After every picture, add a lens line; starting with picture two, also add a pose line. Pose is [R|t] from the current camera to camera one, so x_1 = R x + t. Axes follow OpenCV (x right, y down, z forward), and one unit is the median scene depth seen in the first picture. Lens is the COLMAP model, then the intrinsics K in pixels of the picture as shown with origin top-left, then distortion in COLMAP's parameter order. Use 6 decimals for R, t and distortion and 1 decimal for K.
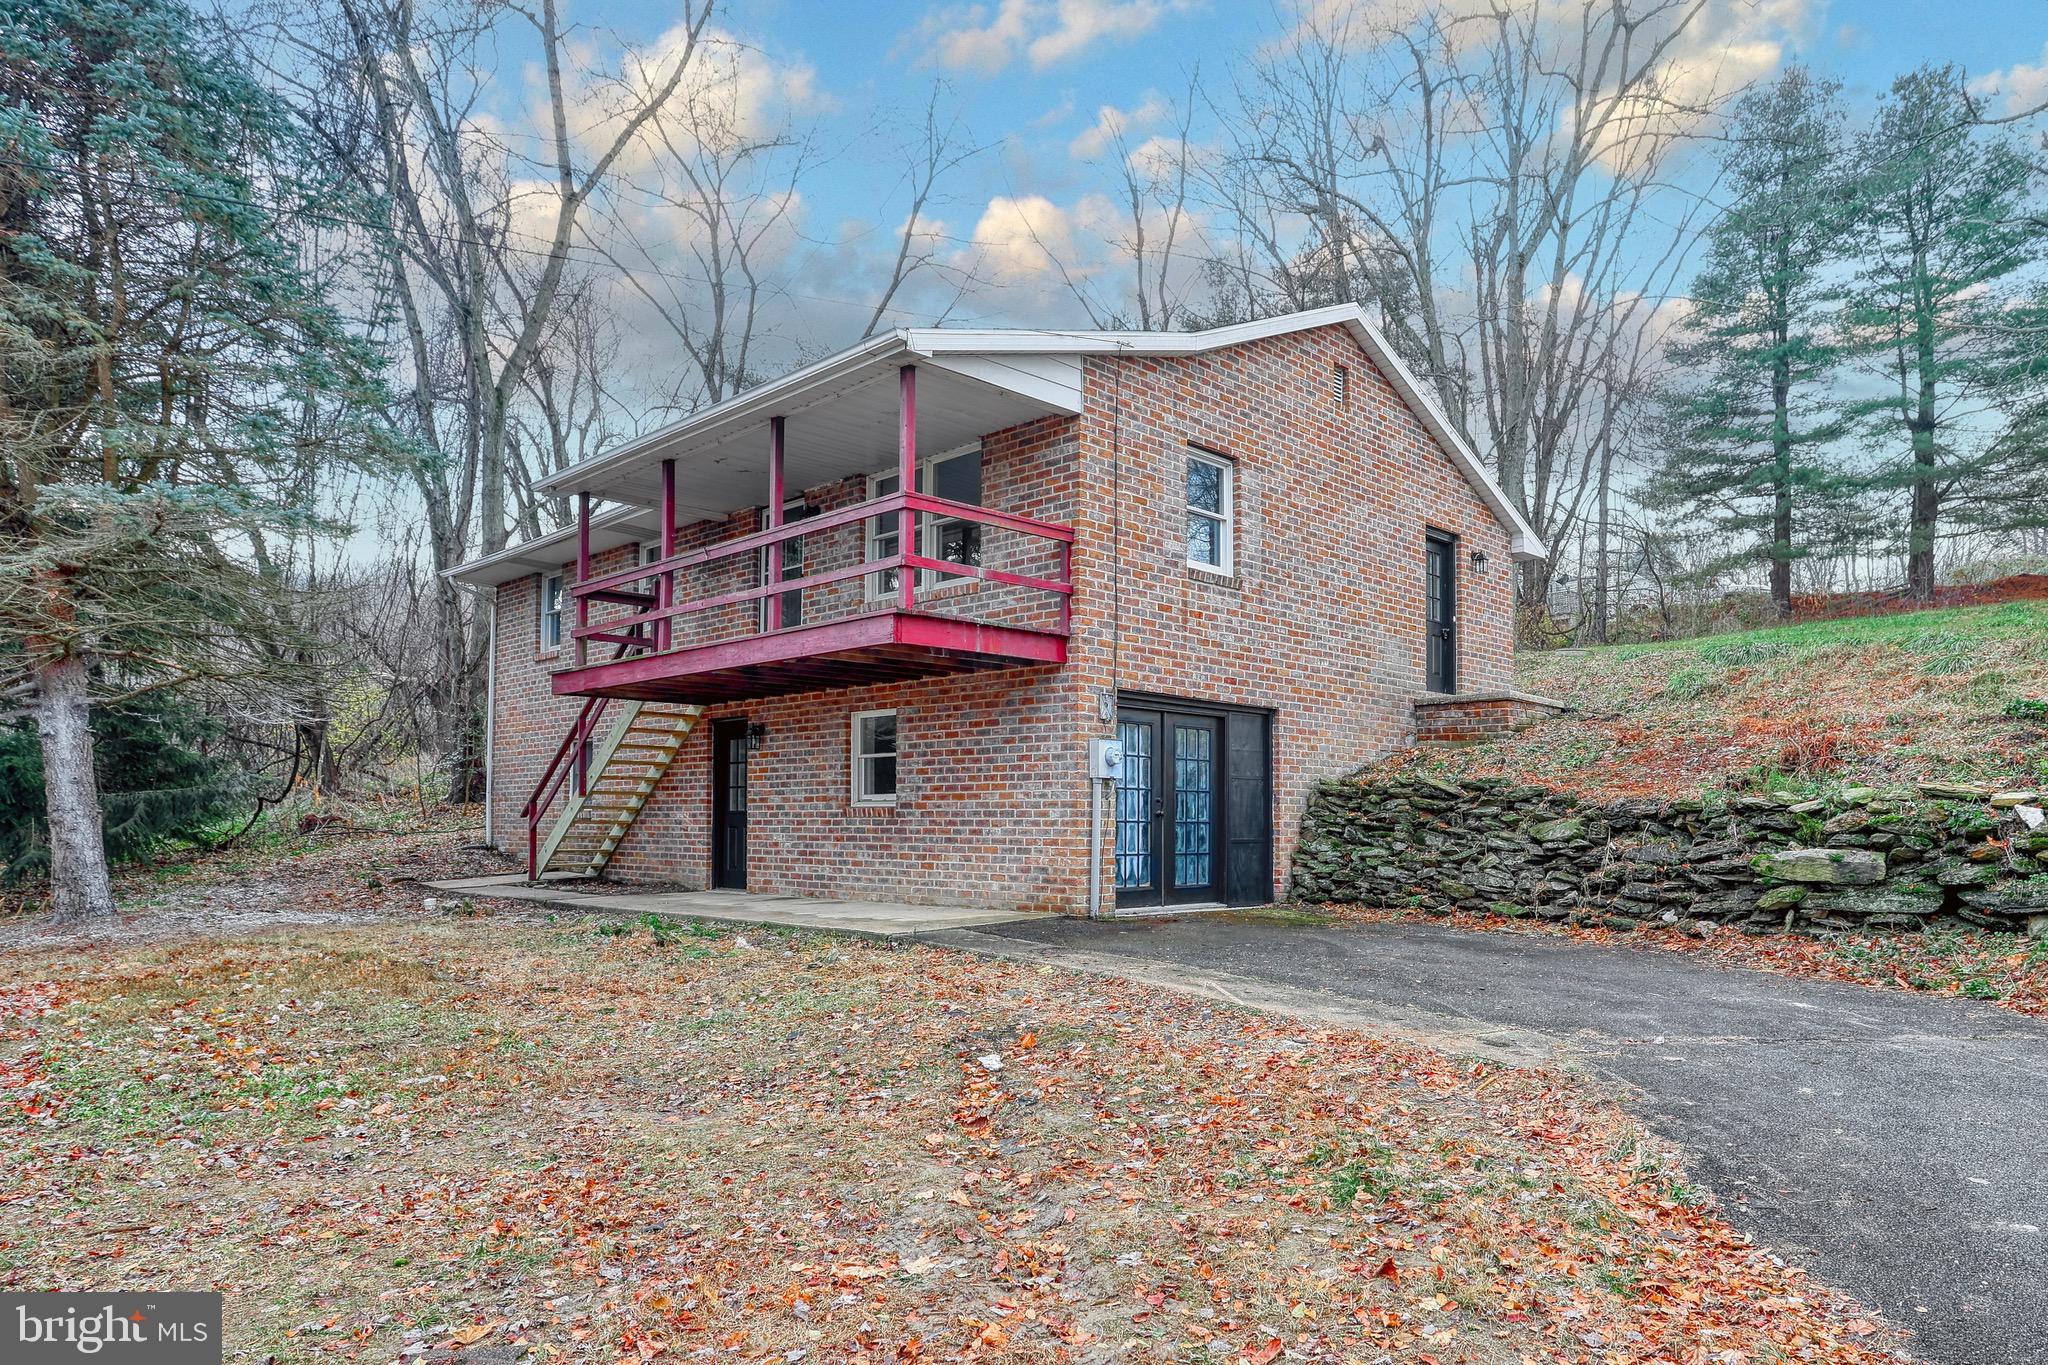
lens RADIAL K [[1303.3, 0, 1187.9], [0, 1303.3, 773.3], [0, 0, 1]] dist [-0.003176, 0.002932]
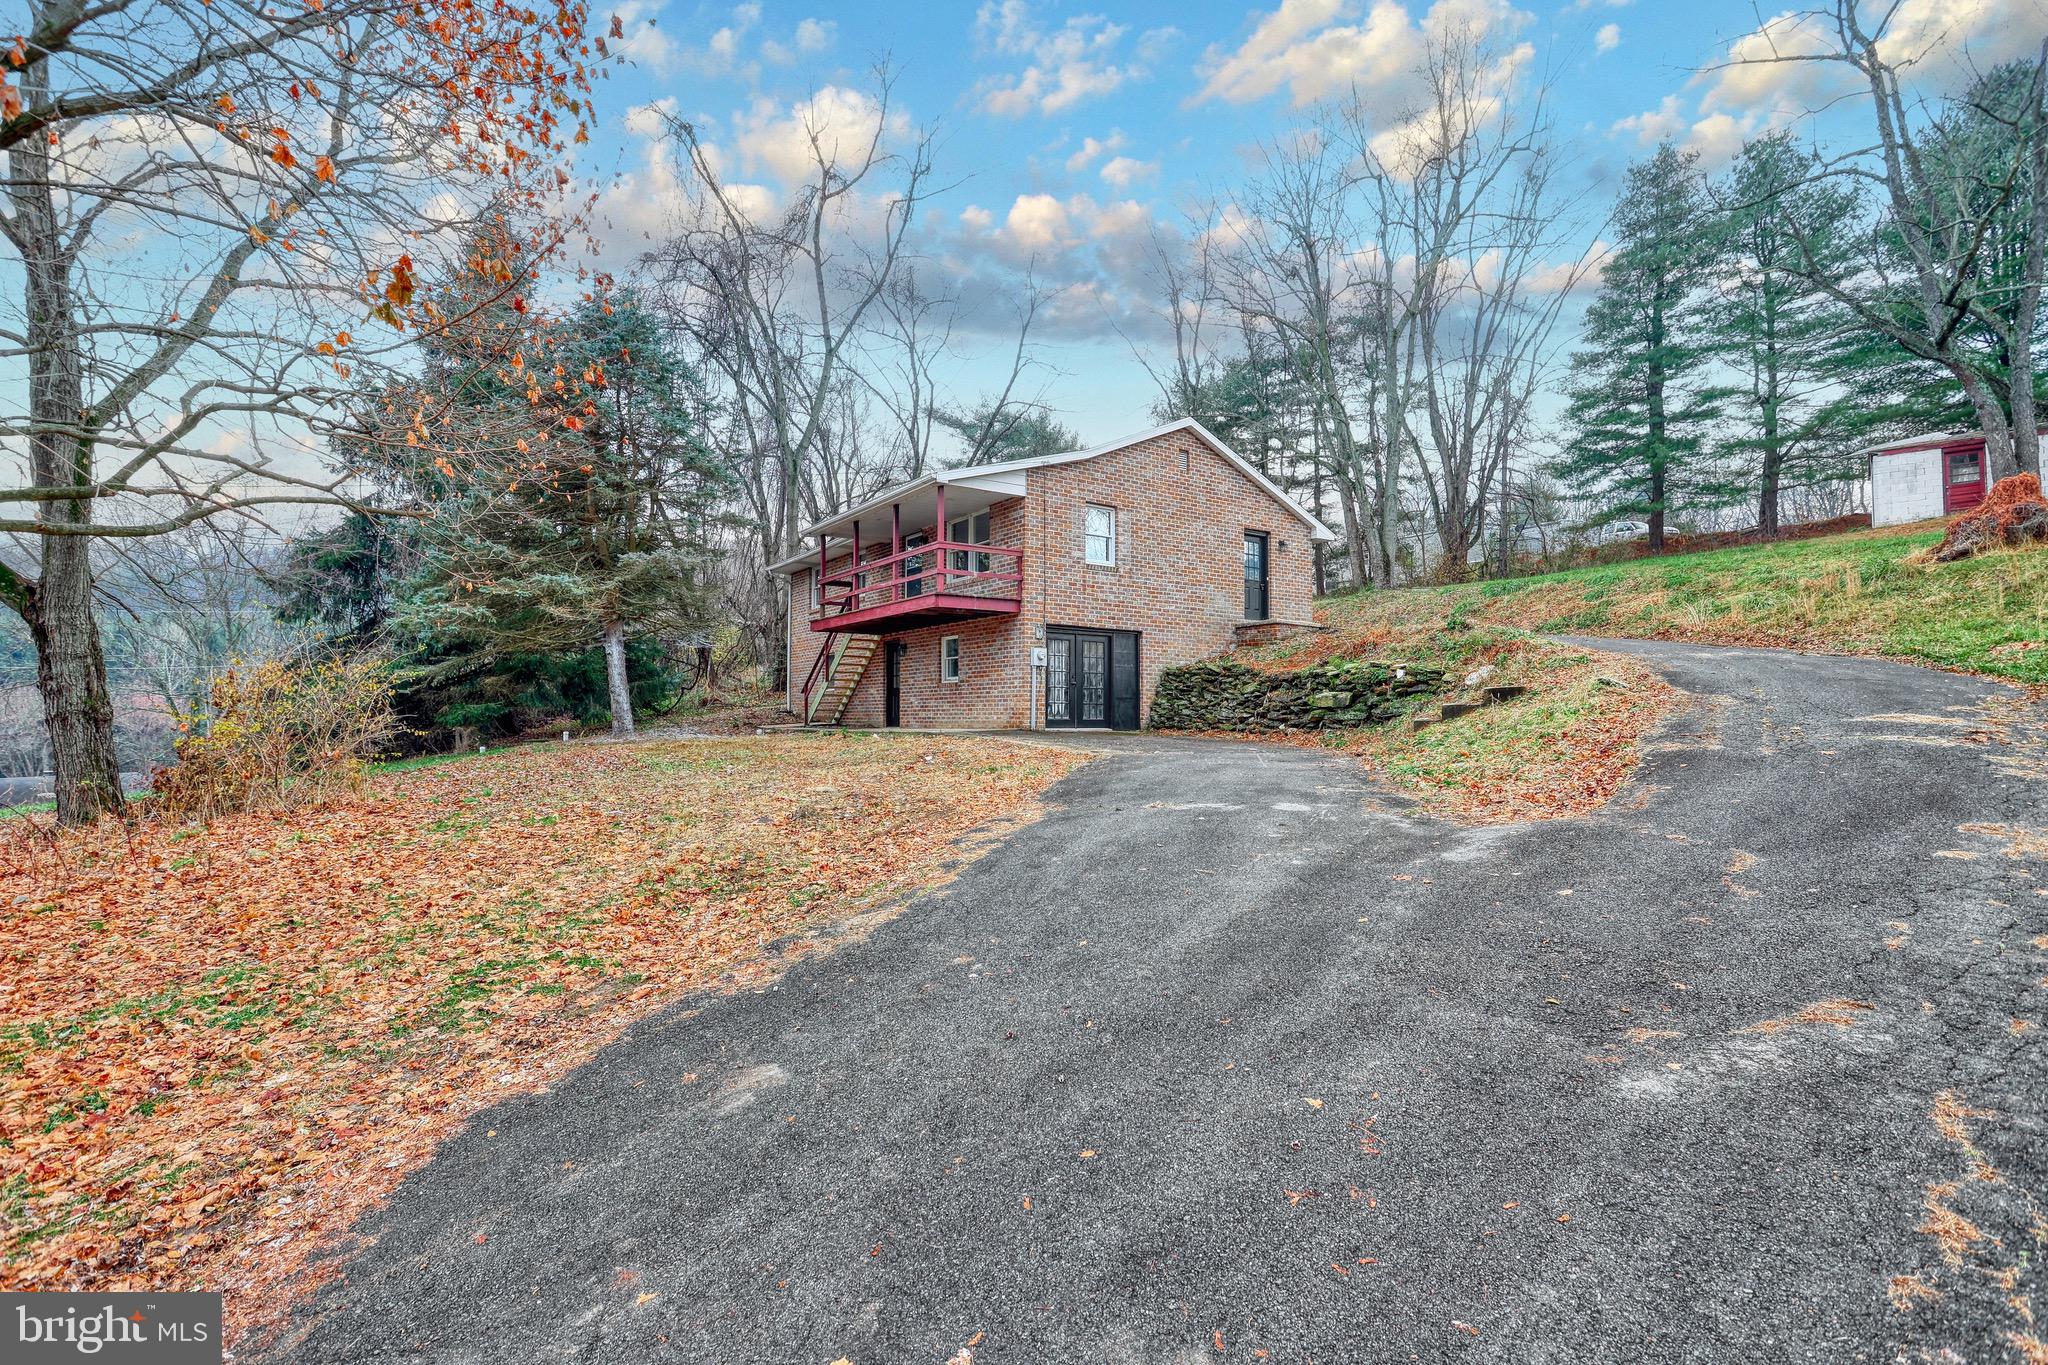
lens RADIAL K [[965.0, 0, 1024.0], [0, 965.0, 682.5], [0, 0, 1]] dist [-0.001087, 0.001349]
pose [[0.964793, -0.006877, -0.262922, 0.274161], [0.007561, 0.999970, 0.001590, 0.023814], [0.262903, -0.003522, 0.964816, -0.445356]]
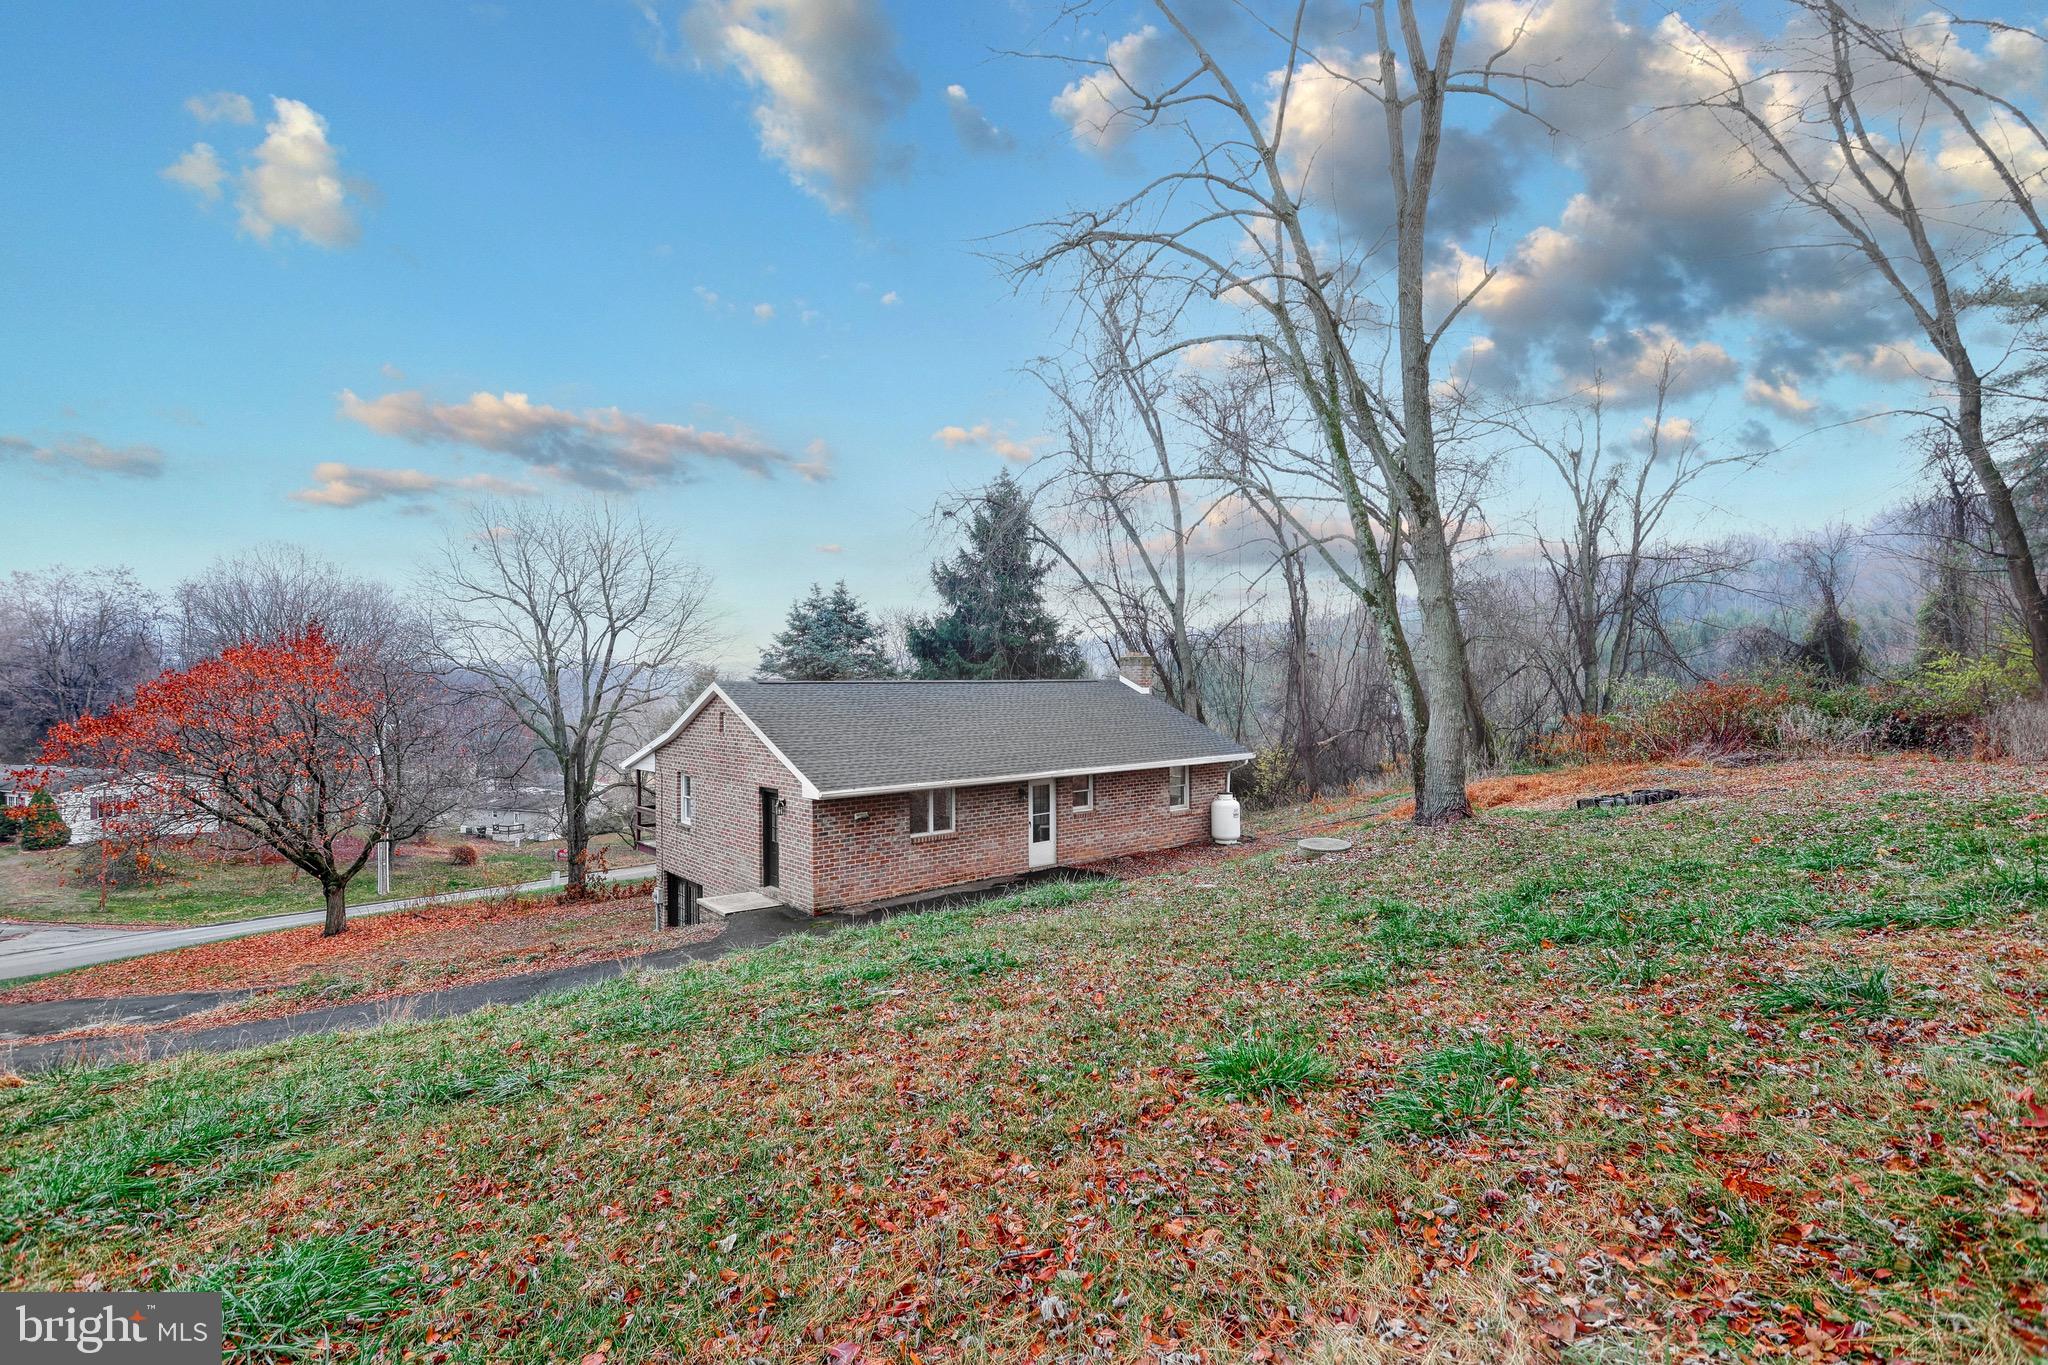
lens RADIAL K [[965.0, 0, 1024.0], [0, 965.0, 682.5], [0, 0, 1]] dist [-0.001087, 0.001349]
pose [[-0.157563, -0.001705, -0.987508, 1.540994], [0.048483, 0.998779, -0.009461, -0.339684], [0.986318, -0.049368, -0.157288, 1.759551]]
